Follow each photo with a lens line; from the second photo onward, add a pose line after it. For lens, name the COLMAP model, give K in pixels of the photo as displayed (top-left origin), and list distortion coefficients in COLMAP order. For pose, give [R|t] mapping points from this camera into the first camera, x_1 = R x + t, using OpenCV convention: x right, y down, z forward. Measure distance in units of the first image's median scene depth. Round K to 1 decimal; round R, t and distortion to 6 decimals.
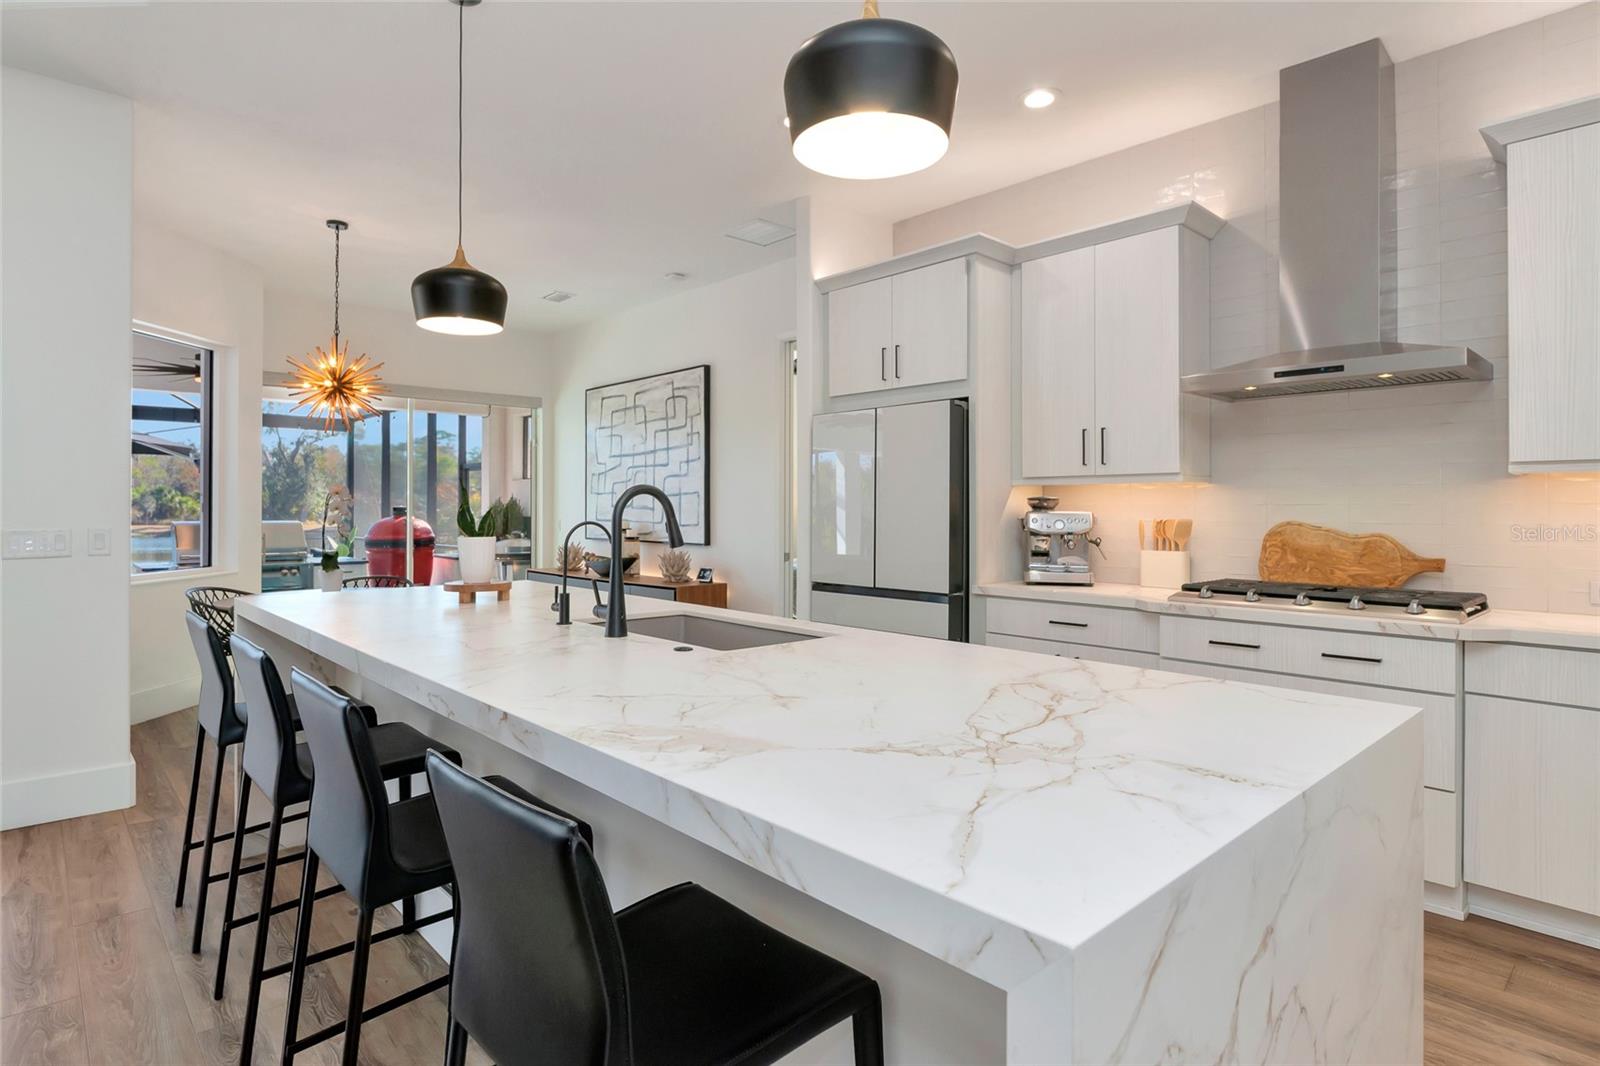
lens RADIAL K [[835.0, 0, 784.1], [0, 835.0, 497.9], [0, 0, 1]] dist [-0.005194, -0.002148]
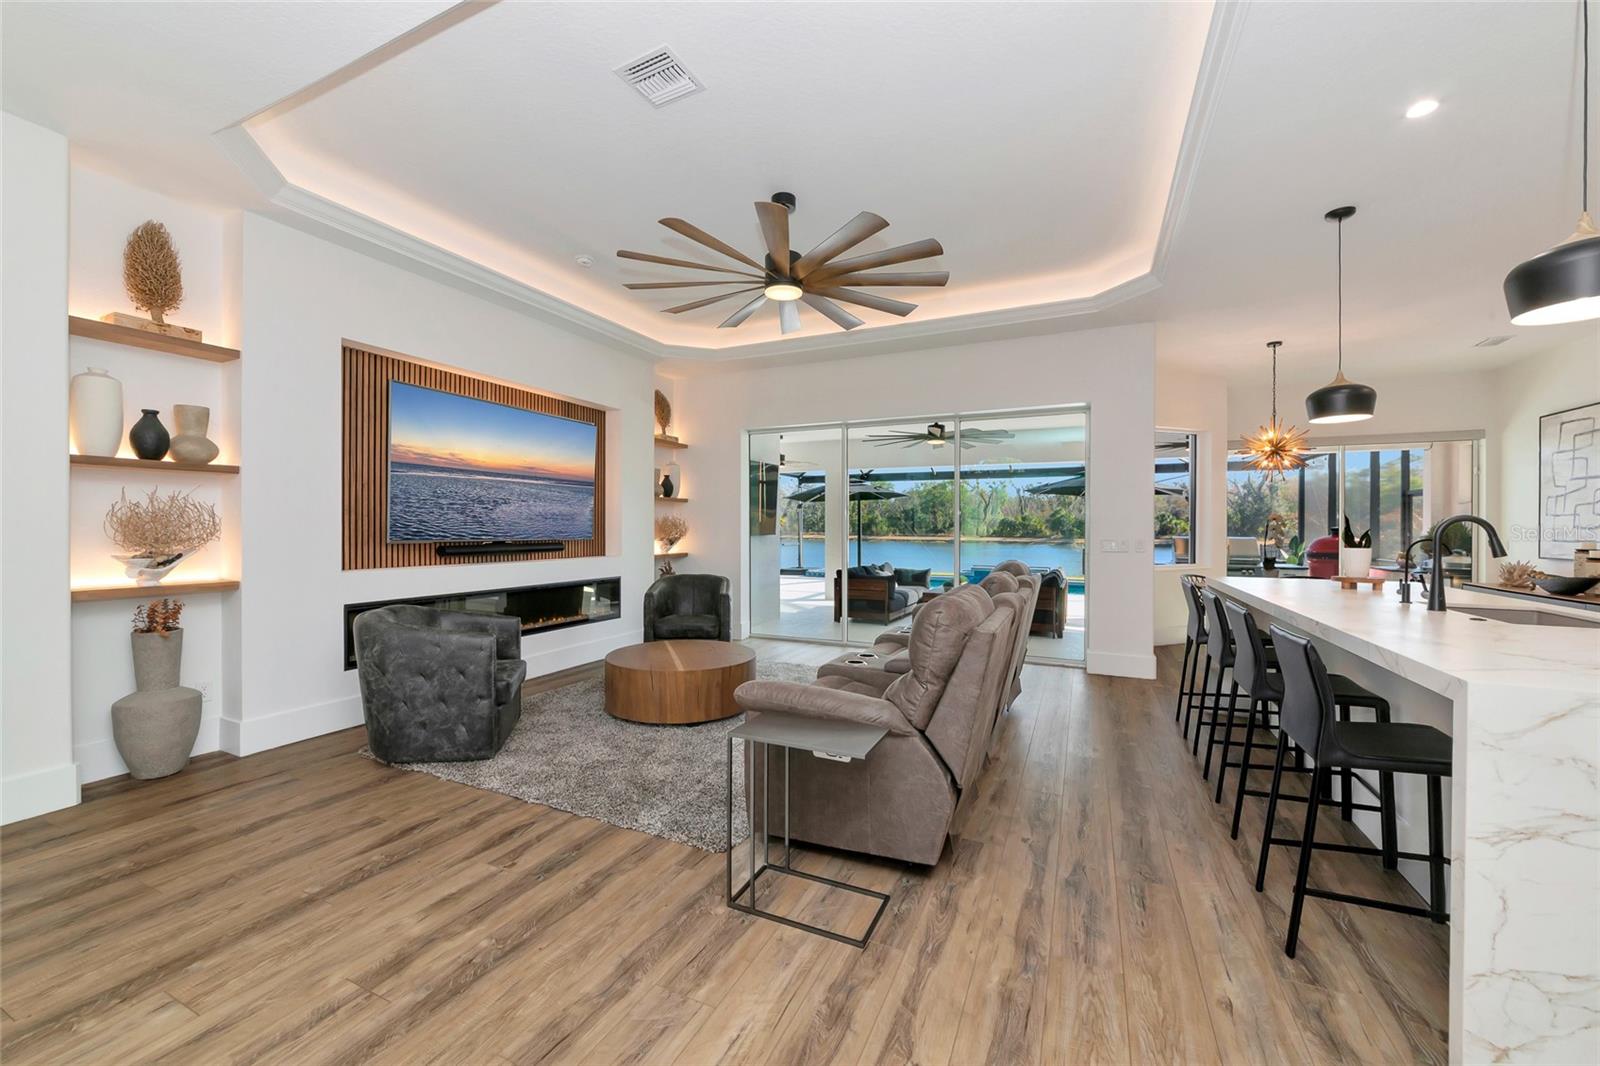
lens RADIAL K [[624.1, 0, 809.7], [0, 624.1, 537.6], [0, 0, 1]] dist [-0.002170, -0.000284]
pose [[0.400851, 0.014791, -0.916024, 0.240501], [0.010383, 0.999732, 0.020686, -0.006717], [0.916085, -0.017803, 0.400590, -0.339513]]
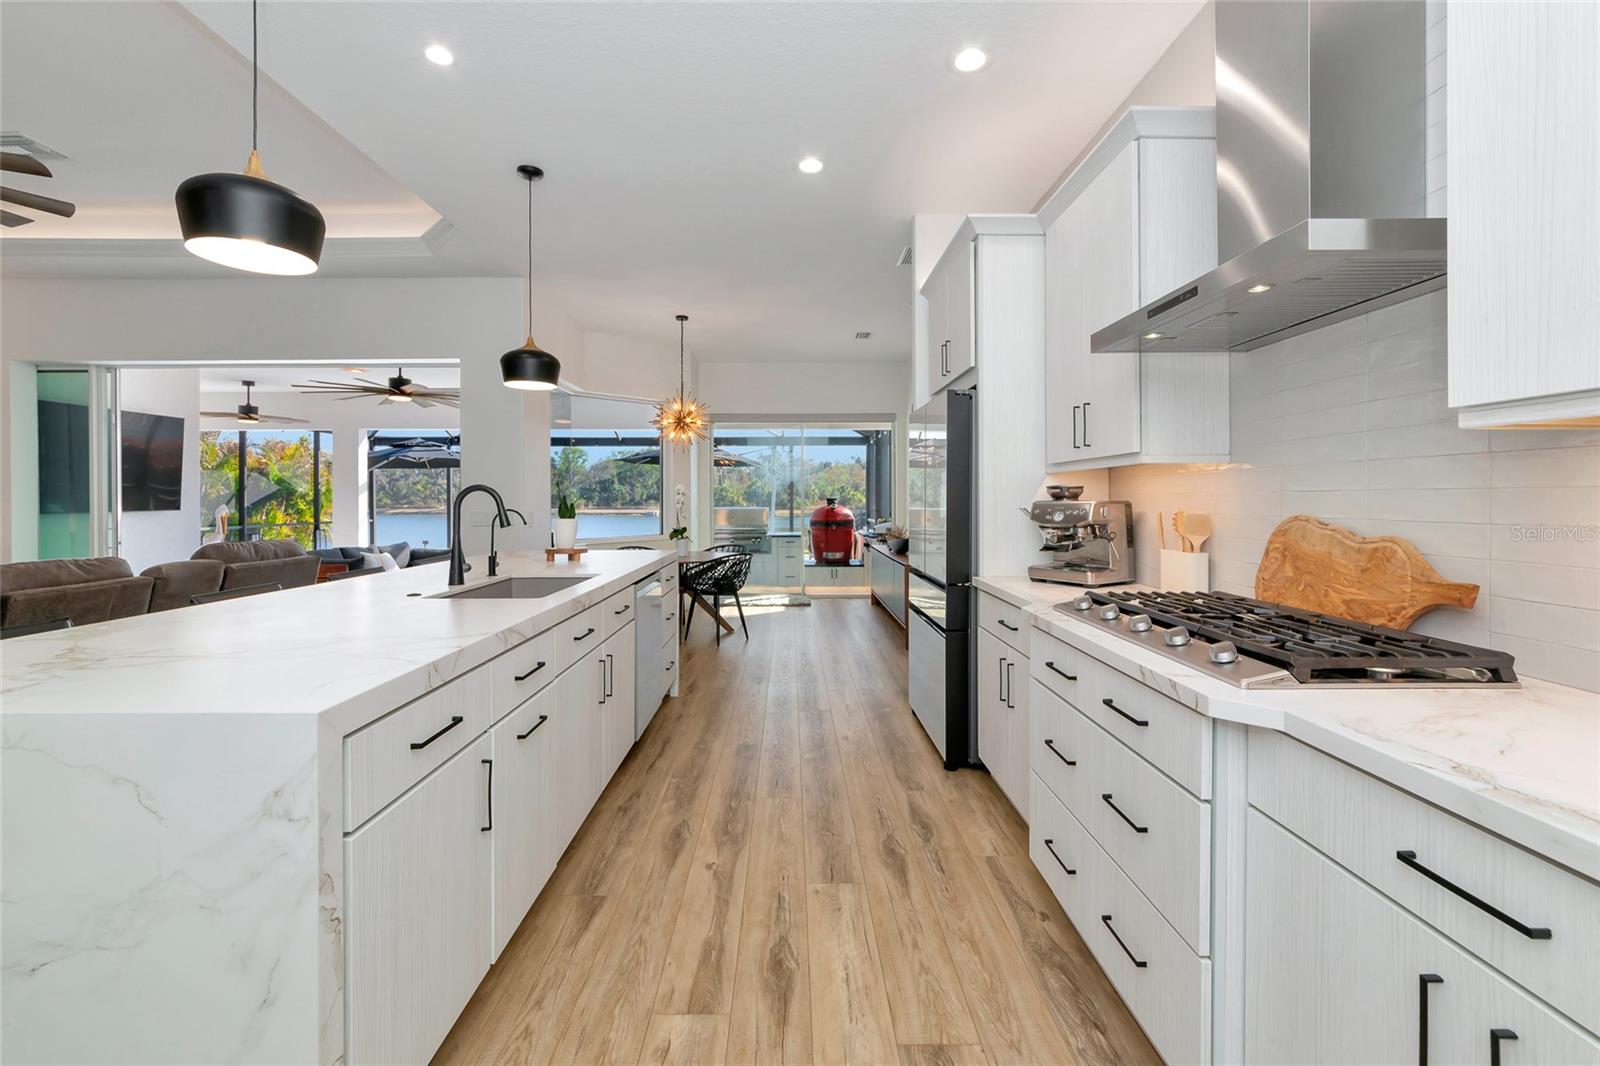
lens RADIAL K [[668.1, 0, 780.8], [0, 668.1, 486.8], [0, 0, 1]] dist [-0.021402, -0.000269]
pose [[0.735816, -0.016640, -0.676977, 0.589028], [0.013700, 0.999859, -0.009685, 0.003899], [0.677043, -0.002148, 0.735940, 0.281355]]
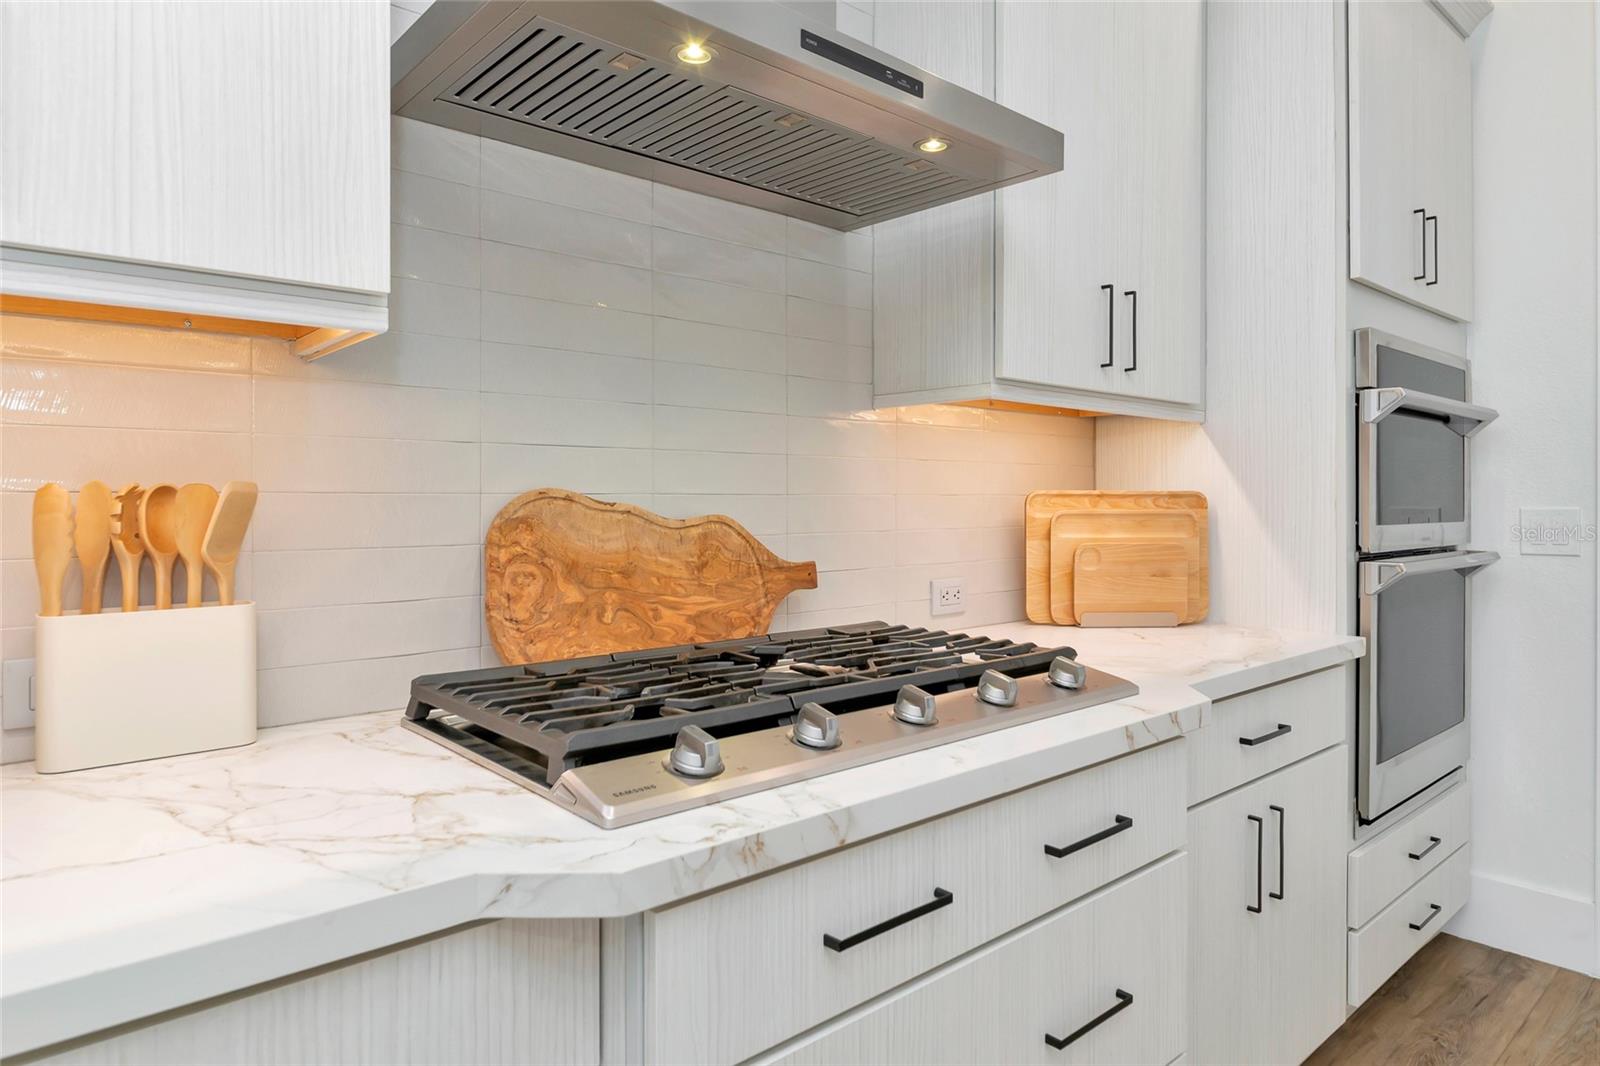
lens RADIAL K [[965.3, 0, 806.3], [0, 965.3, 501.2], [0, 0, 1]] dist [-0.007344, -0.001452]
pose [[0.010788, -0.004160, 0.999933, 0.164732], [-0.012680, 0.999910, 0.004297, 0.026816], [-0.999861, -0.012726, 0.010734, 0.784266]]
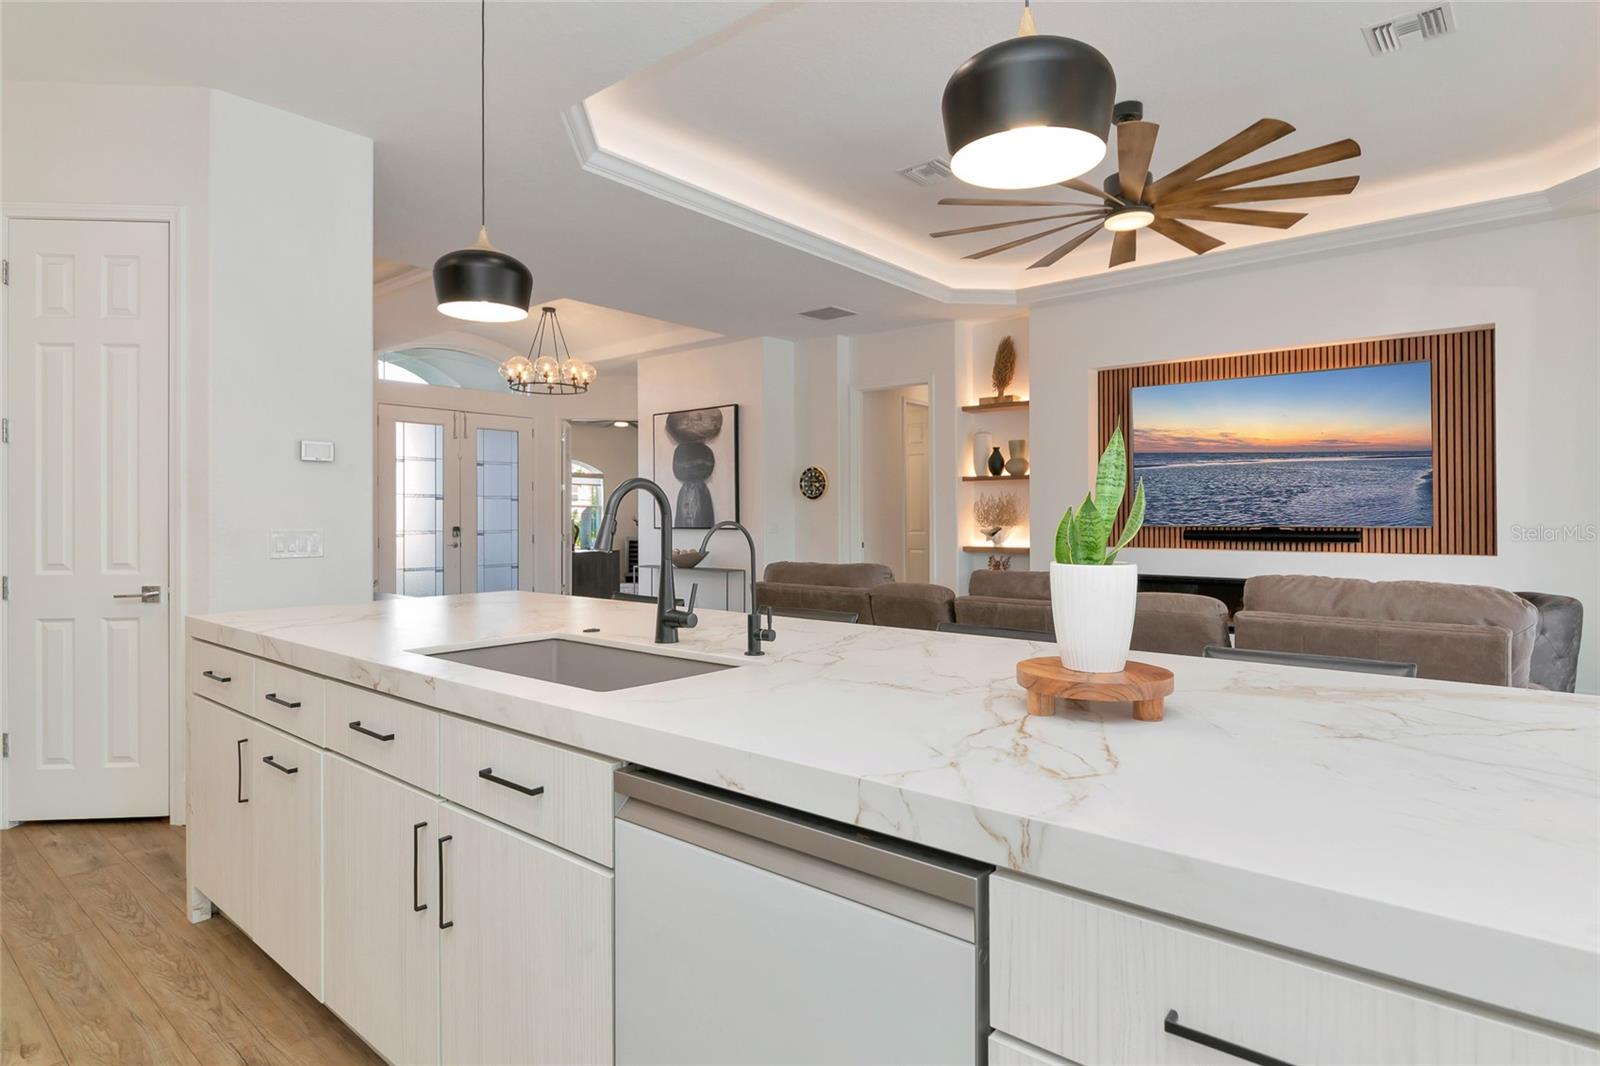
lens RADIAL K [[852.8, 0, 798.8], [0, 852.8, 509.3], [0, 0, 1]] dist [-0.008767, -0.000734]
pose [[-0.990611, -0.000899, -0.136711, -0.126767], [0.002137, 0.999754, -0.022059, 0.022394], [0.136697, -0.022143, -0.990365, 1.097894]]
